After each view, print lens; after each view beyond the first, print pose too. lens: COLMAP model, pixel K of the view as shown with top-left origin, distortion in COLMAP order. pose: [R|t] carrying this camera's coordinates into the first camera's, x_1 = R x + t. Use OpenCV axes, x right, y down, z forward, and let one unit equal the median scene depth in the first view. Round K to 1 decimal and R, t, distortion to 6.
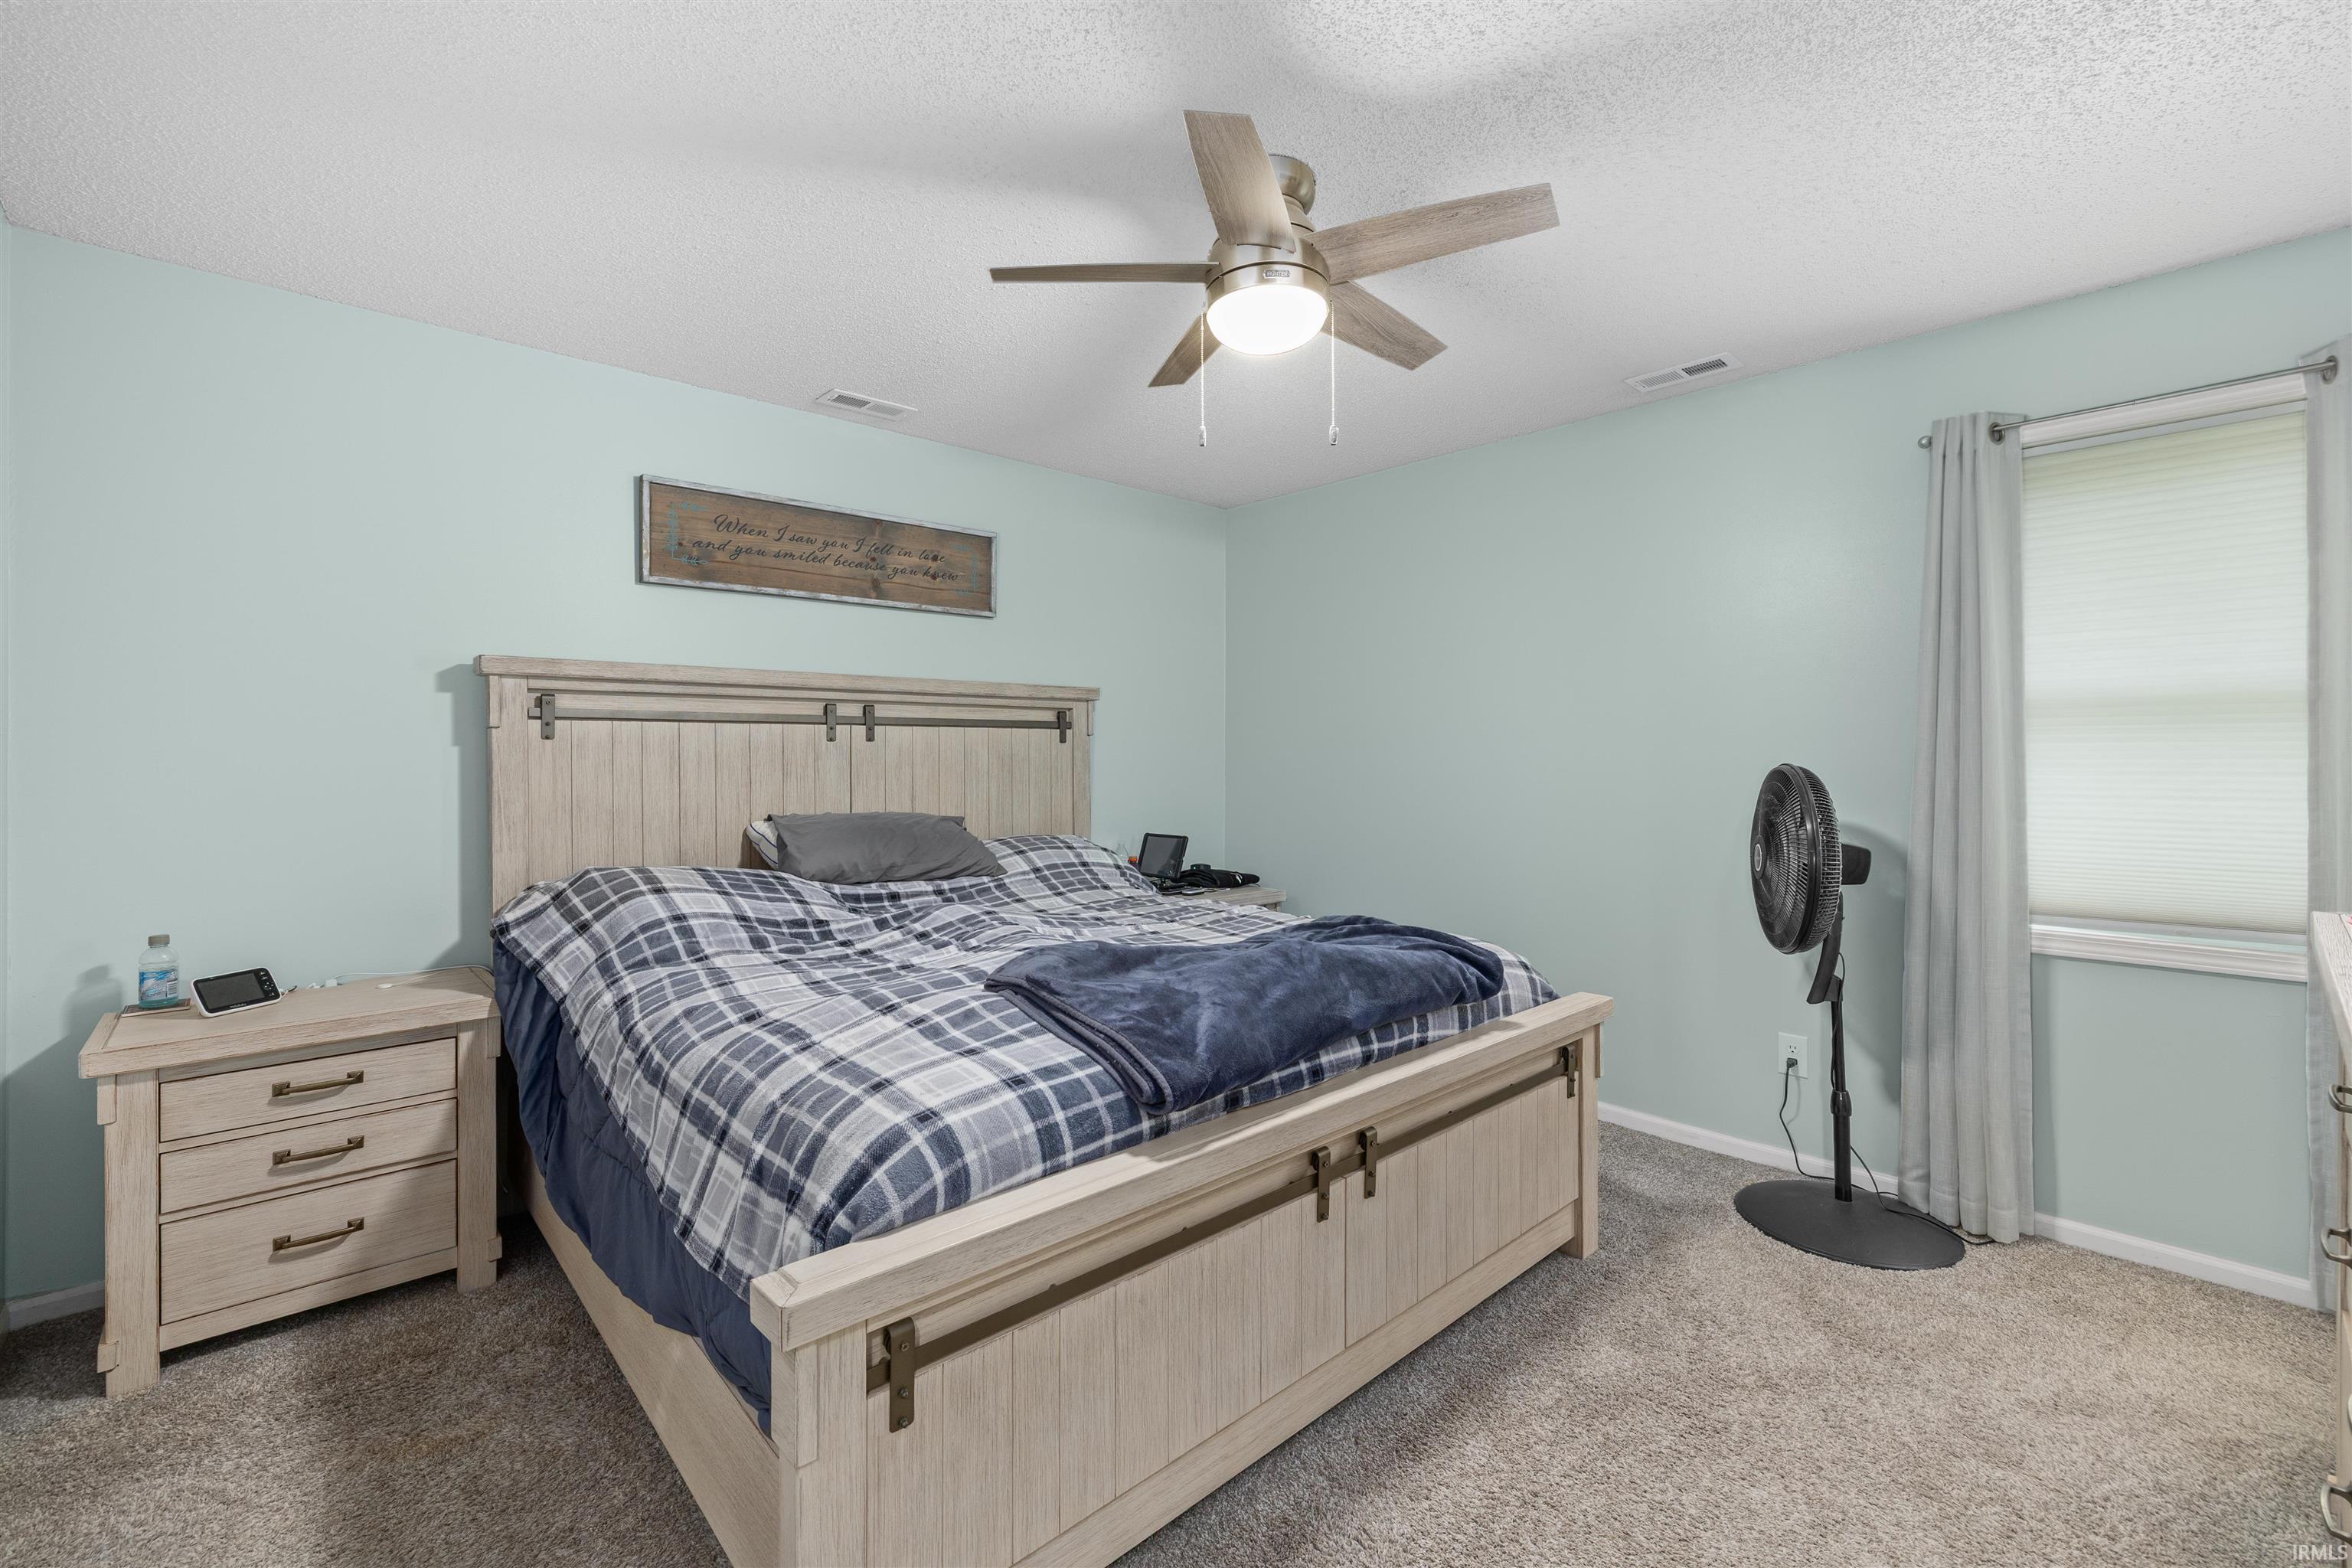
lens RADIAL K [[996.7, 0, 1167.4], [0, 996.7, 769.0], [0, 0, 1]] dist [-0.001348, -0.000337]
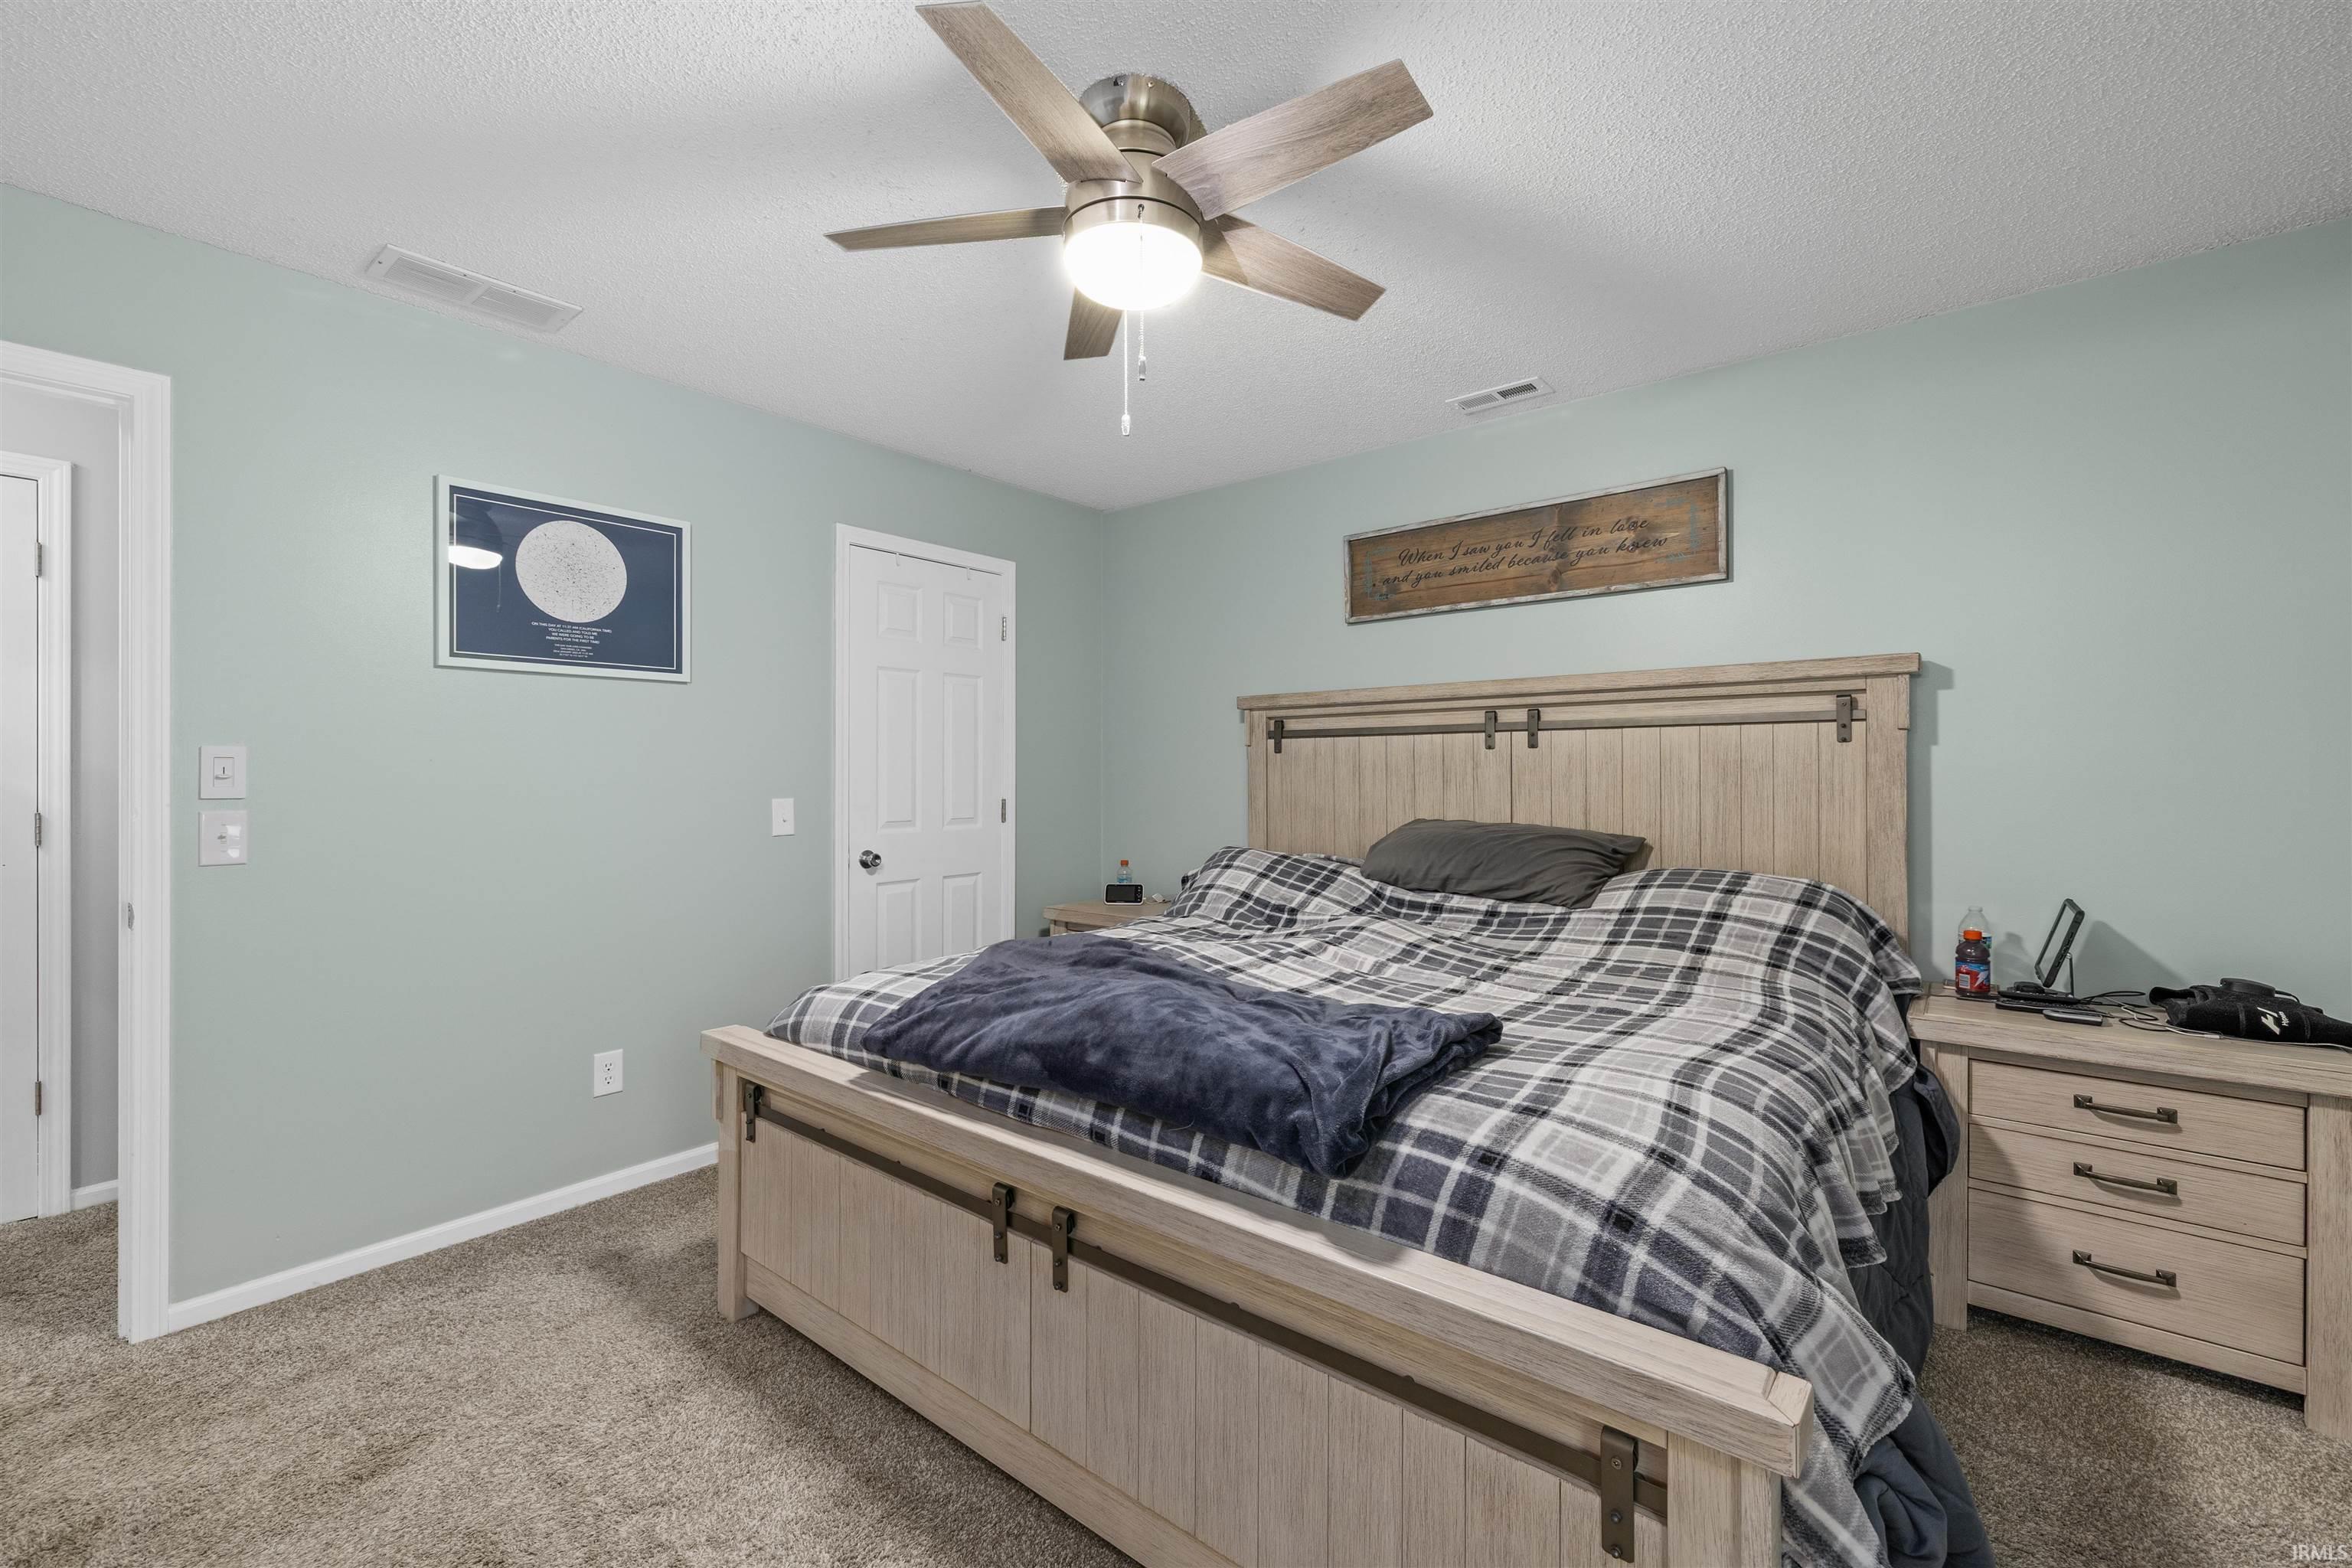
lens RADIAL K [[996.7, 0, 1167.4], [0, 996.7, 769.0], [0, 0, 1]] dist [-0.001348, -0.000337]
pose [[0.133774, 0.002291, -0.991009, 0.622197], [-0.007362, 0.999972, 0.001318, -0.007445], [0.990985, 0.007120, 0.133787, 0.577733]]
